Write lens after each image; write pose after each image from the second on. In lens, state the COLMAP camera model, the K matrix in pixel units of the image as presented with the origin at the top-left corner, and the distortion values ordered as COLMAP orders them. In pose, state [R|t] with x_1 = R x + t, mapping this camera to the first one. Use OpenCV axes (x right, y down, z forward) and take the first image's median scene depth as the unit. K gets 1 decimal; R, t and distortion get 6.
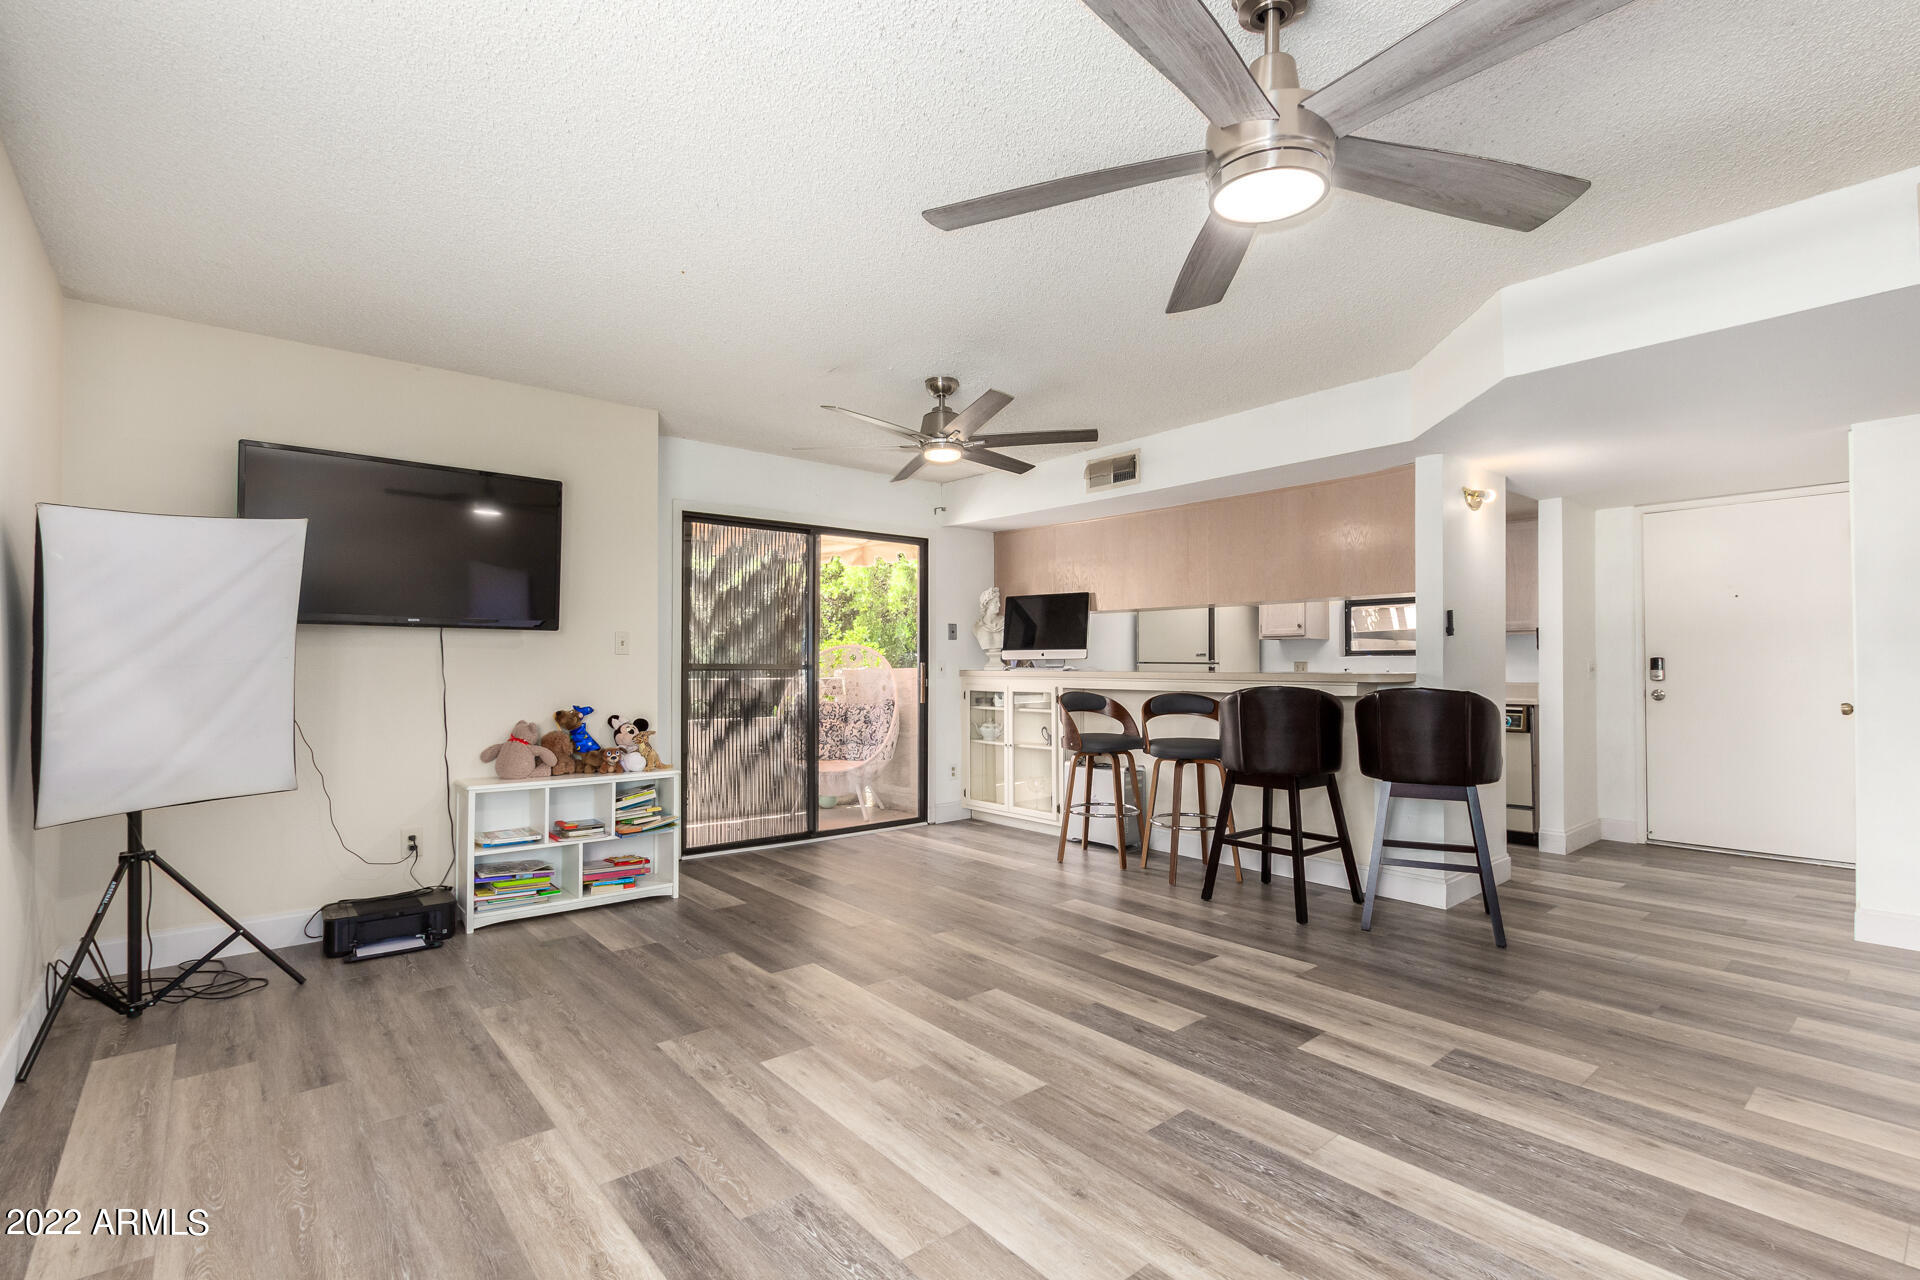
lens RADIAL K [[873.5, 0, 956.2], [0, 873.5, 661.9], [0, 0, 1]] dist [0.003311, -0.000321]
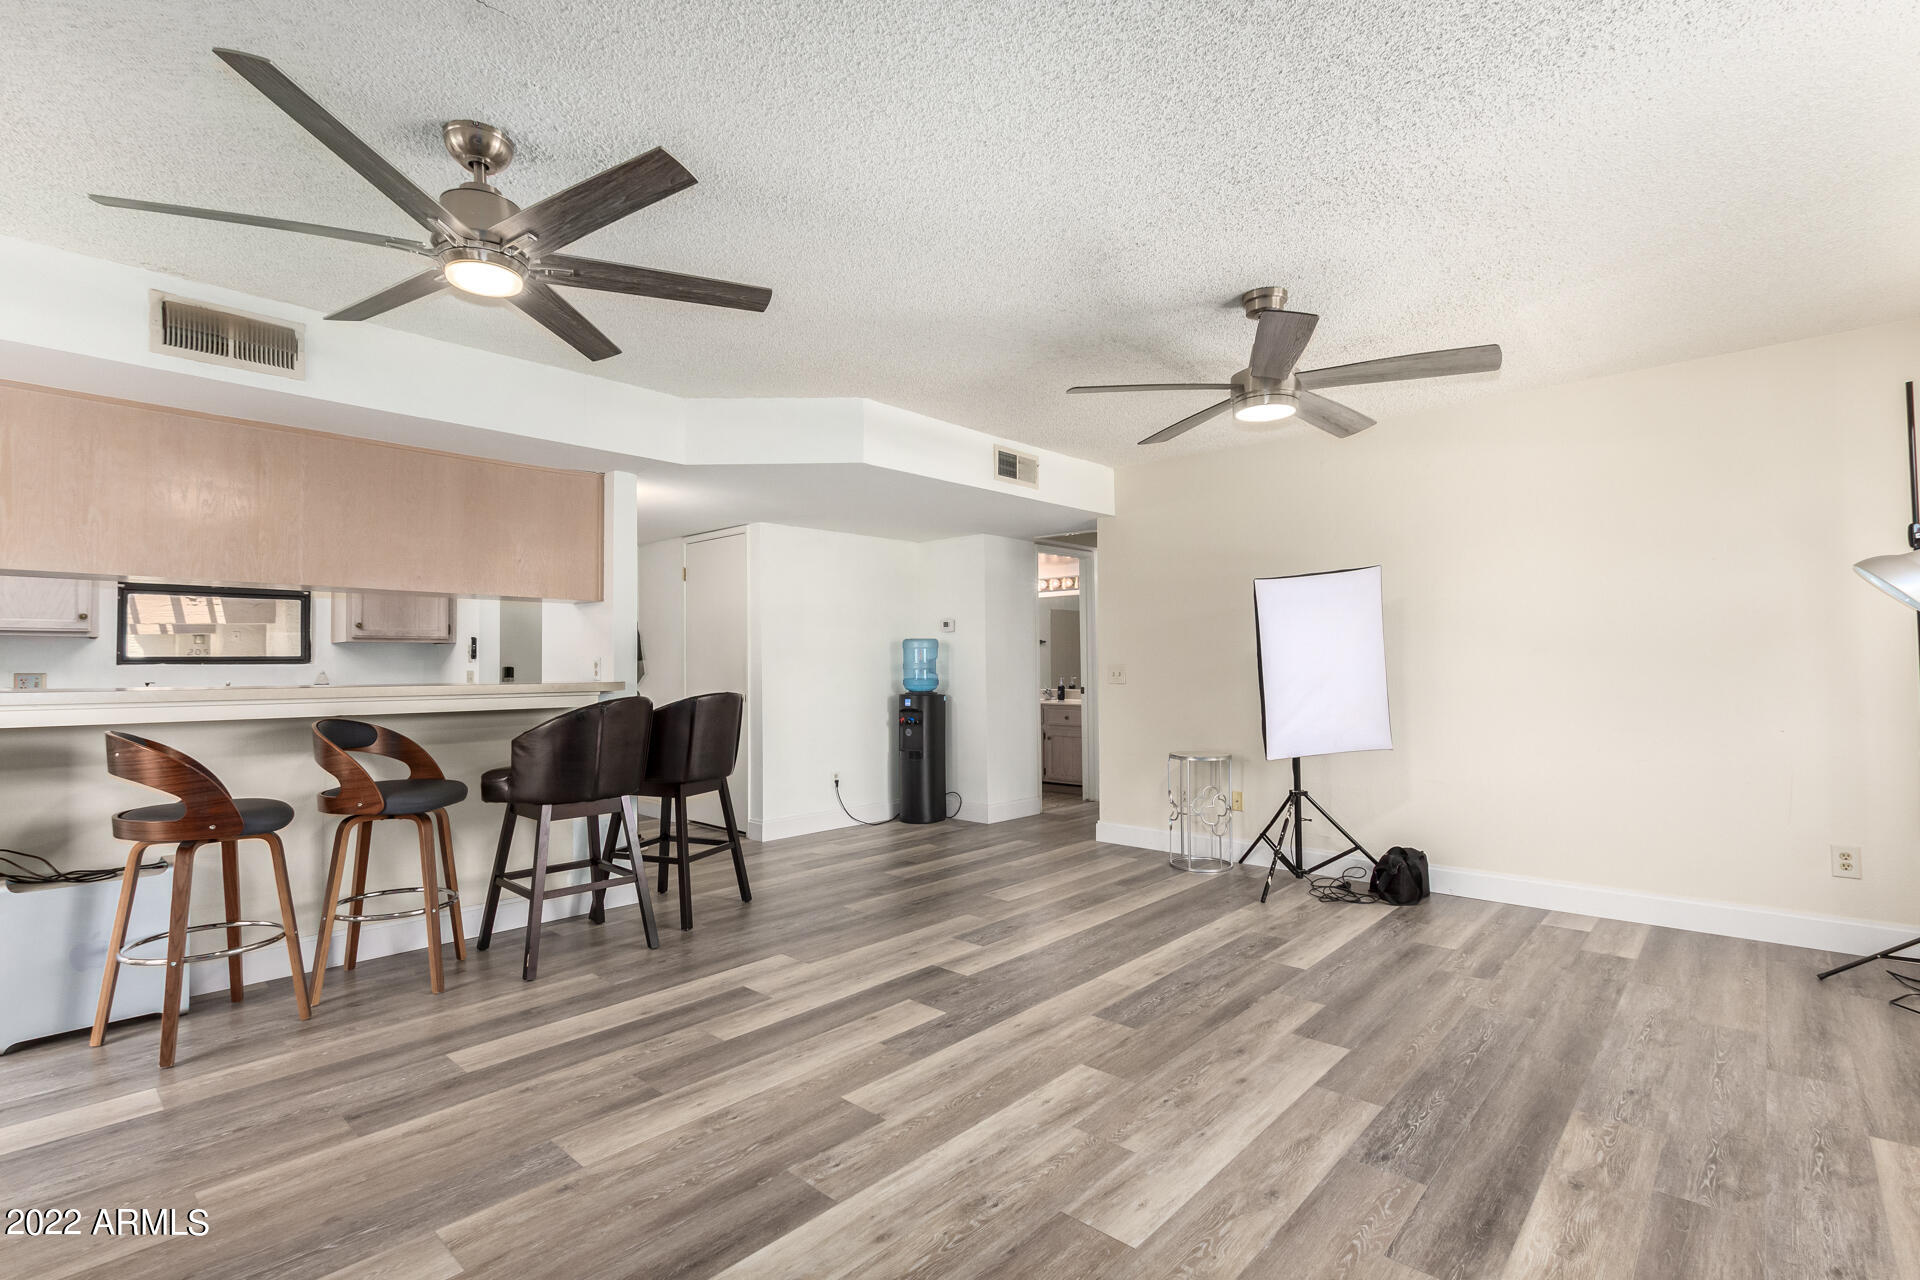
lens RADIAL K [[877.3, 0, 960.0], [0, 877.3, 640.0], [0, 0, 1]] dist [-0.000052, -0.000392]
pose [[-0.125363, 0.032720, 0.991571, -0.830395], [0.007749, 0.999458, -0.032000, 0.003433], [-0.992081, 0.003672, -0.125549, 1.121983]]
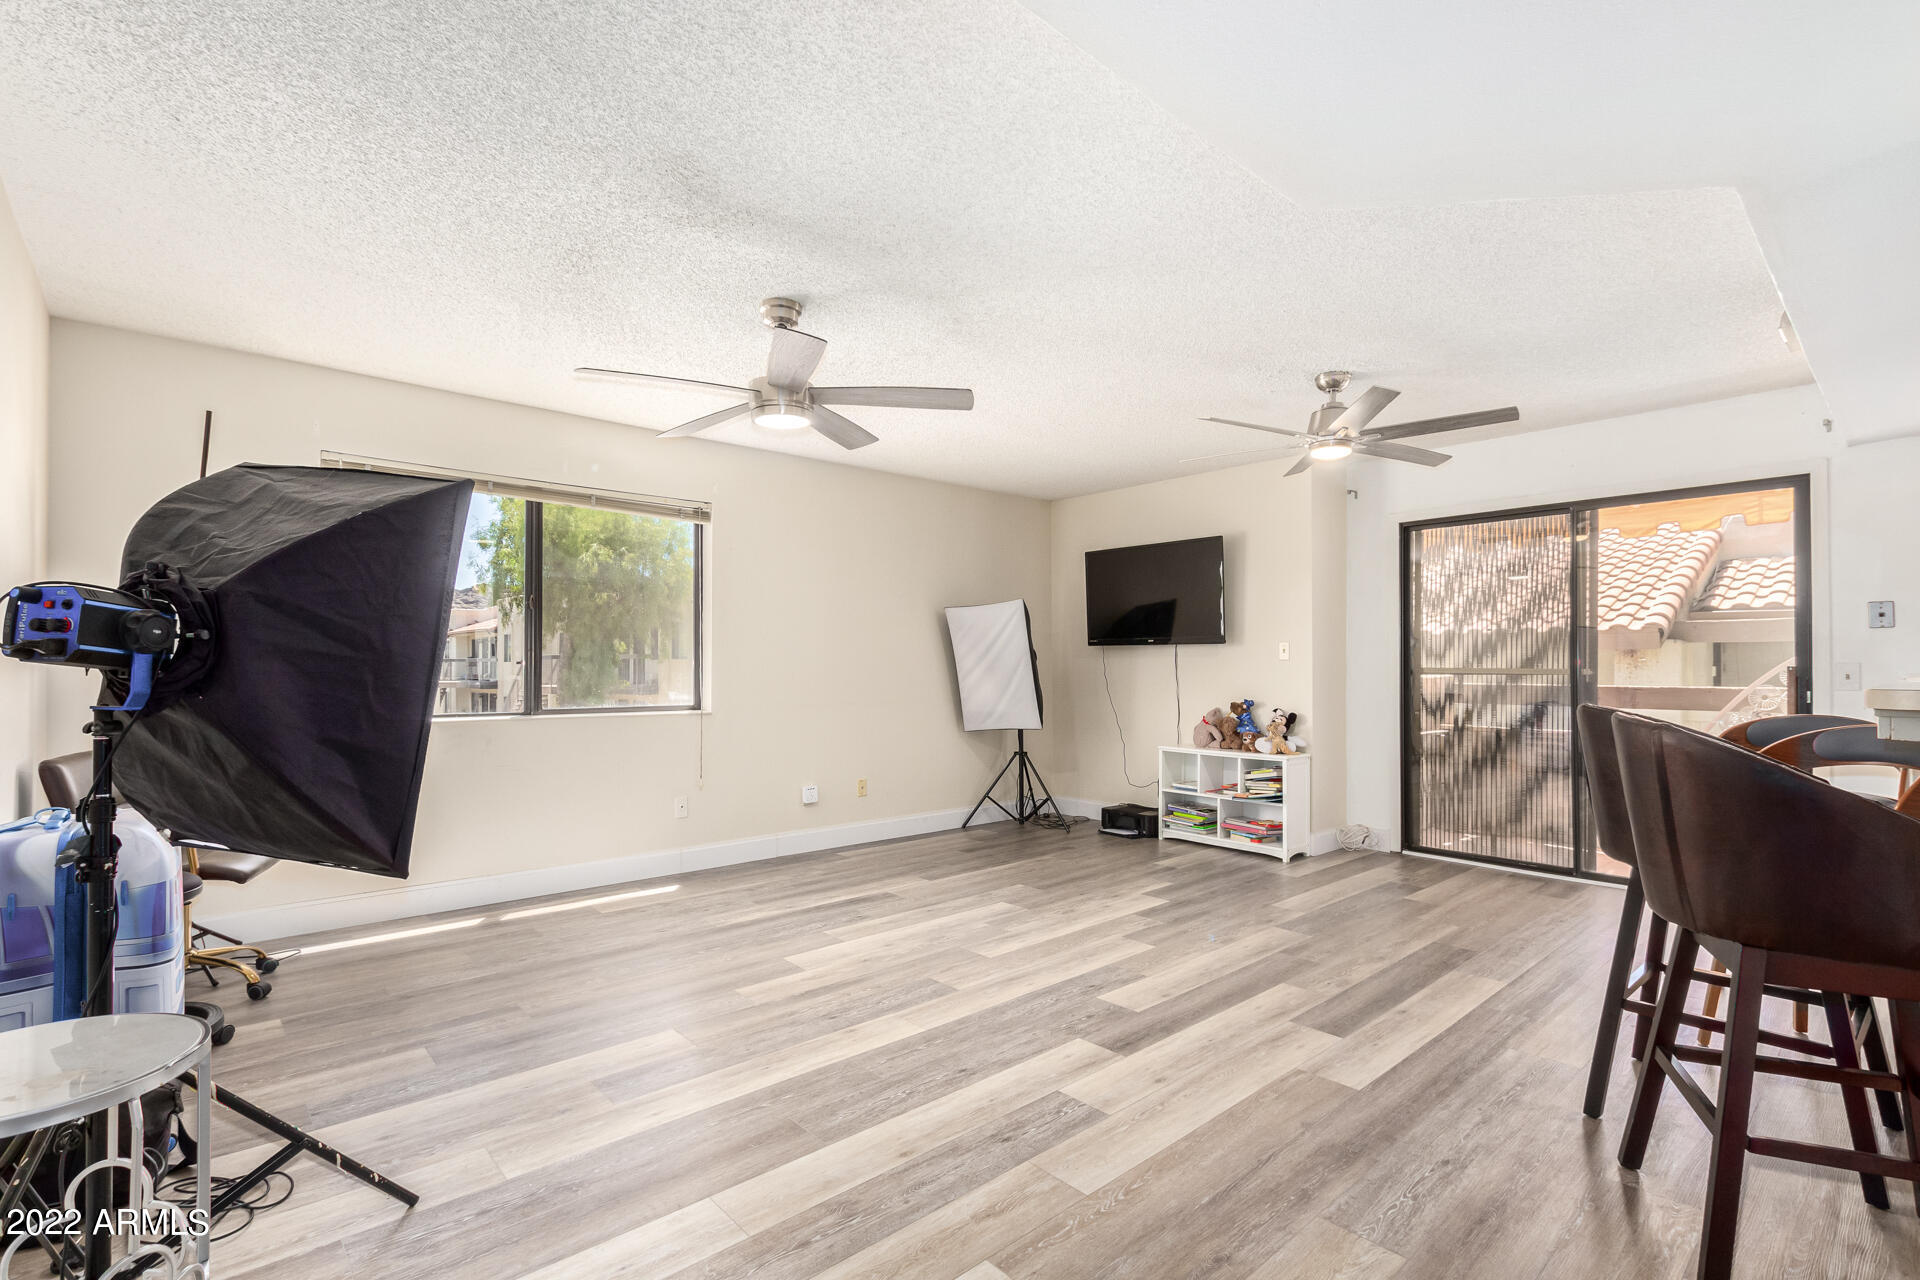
lens RADIAL K [[890.8, 0, 954.7], [0, 890.8, 662.1], [0, 0, 1]] dist [-0.001155, -0.000170]
pose [[0.021676, -0.007663, -0.999736, 1.389542], [0.000743, 0.999970, -0.007649, 0.004682], [0.999765, -0.000577, 0.021681, 0.799847]]
